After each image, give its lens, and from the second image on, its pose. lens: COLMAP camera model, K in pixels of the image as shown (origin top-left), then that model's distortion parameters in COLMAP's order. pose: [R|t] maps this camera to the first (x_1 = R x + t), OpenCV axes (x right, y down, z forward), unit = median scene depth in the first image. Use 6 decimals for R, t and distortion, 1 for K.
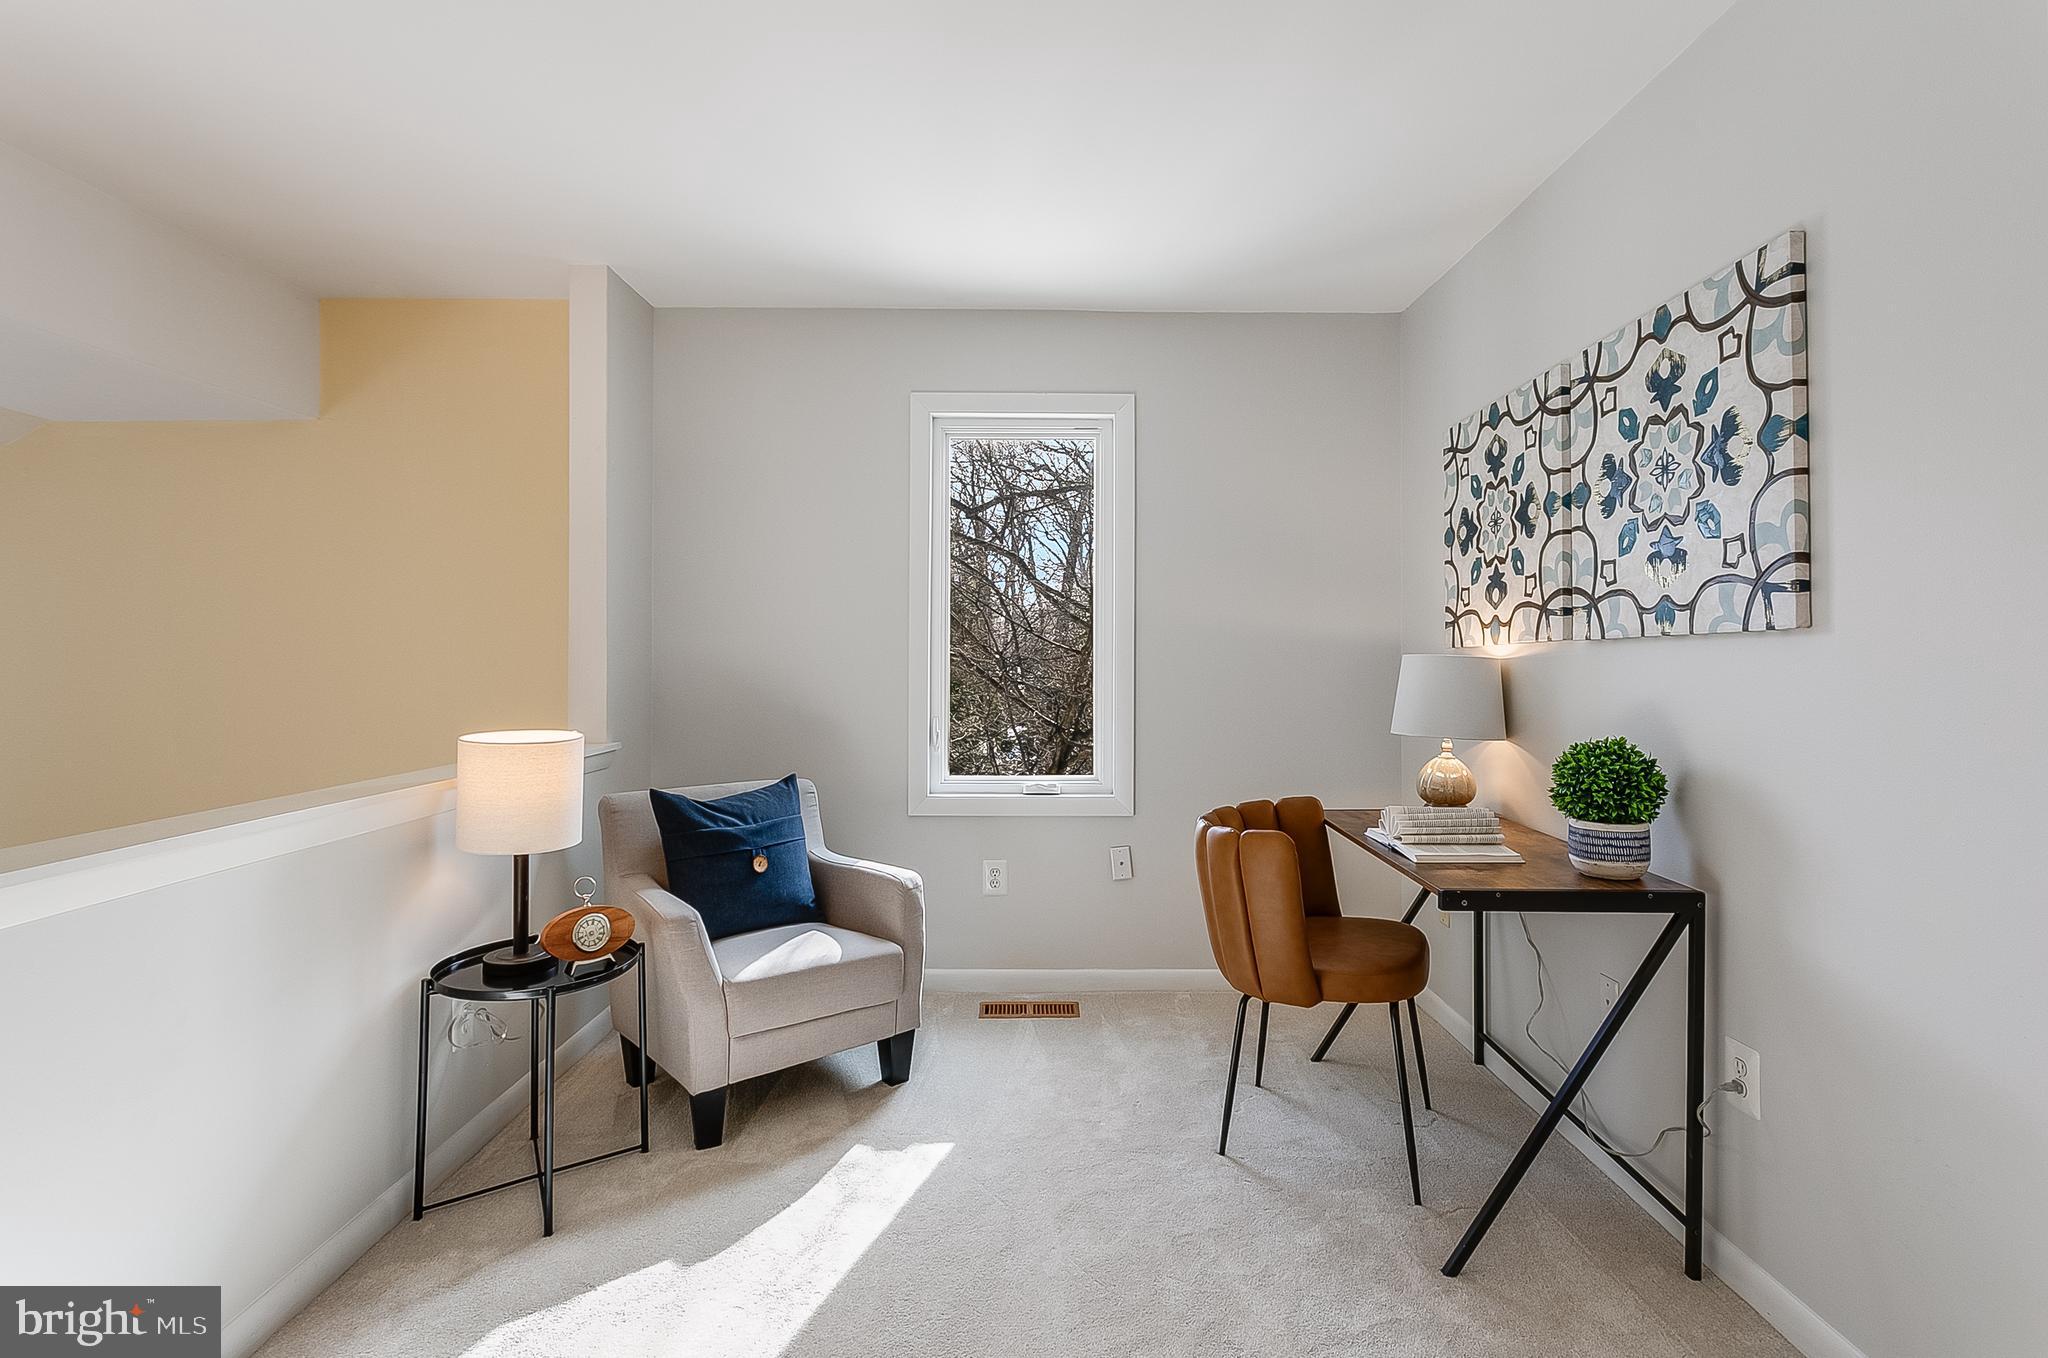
lens RADIAL K [[969.9, 0, 1033.8], [0, 969.9, 656.7], [0, 0, 1]] dist [0.002044, 0.001412]
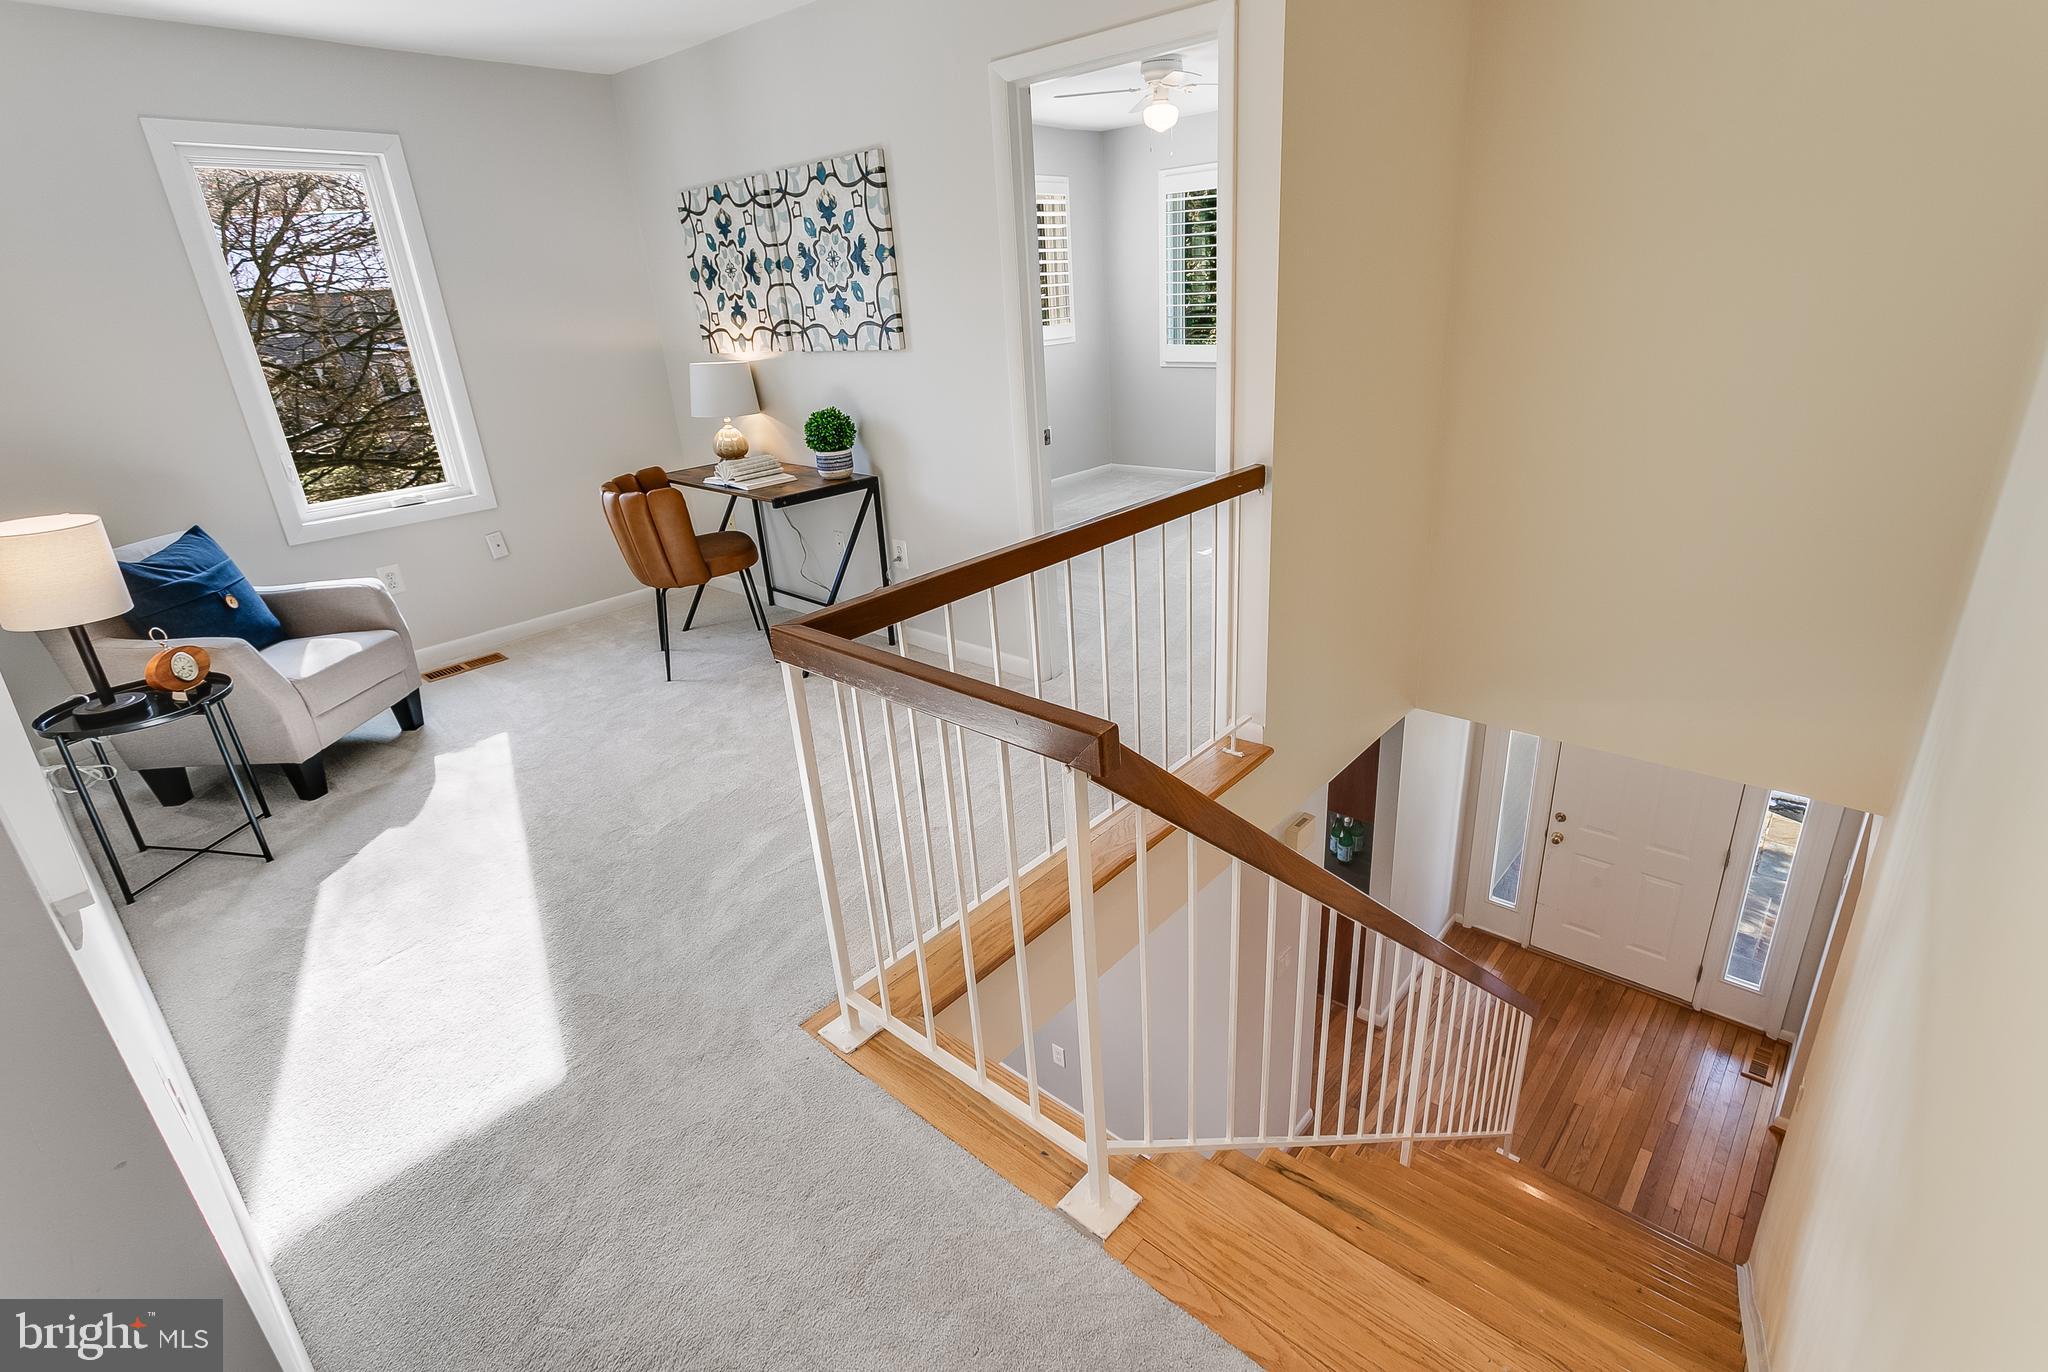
lens RADIAL K [[966.9, 0, 1044.3], [0, 966.9, 664.7], [0, 0, 1]] dist [0.000997, 0.000217]
pose [[0.654816, -0.307956, 0.690202, -0.568546], [0.050242, 0.928938, 0.366809, -0.116016], [-0.754116, -0.205516, 0.623756, -0.591623]]
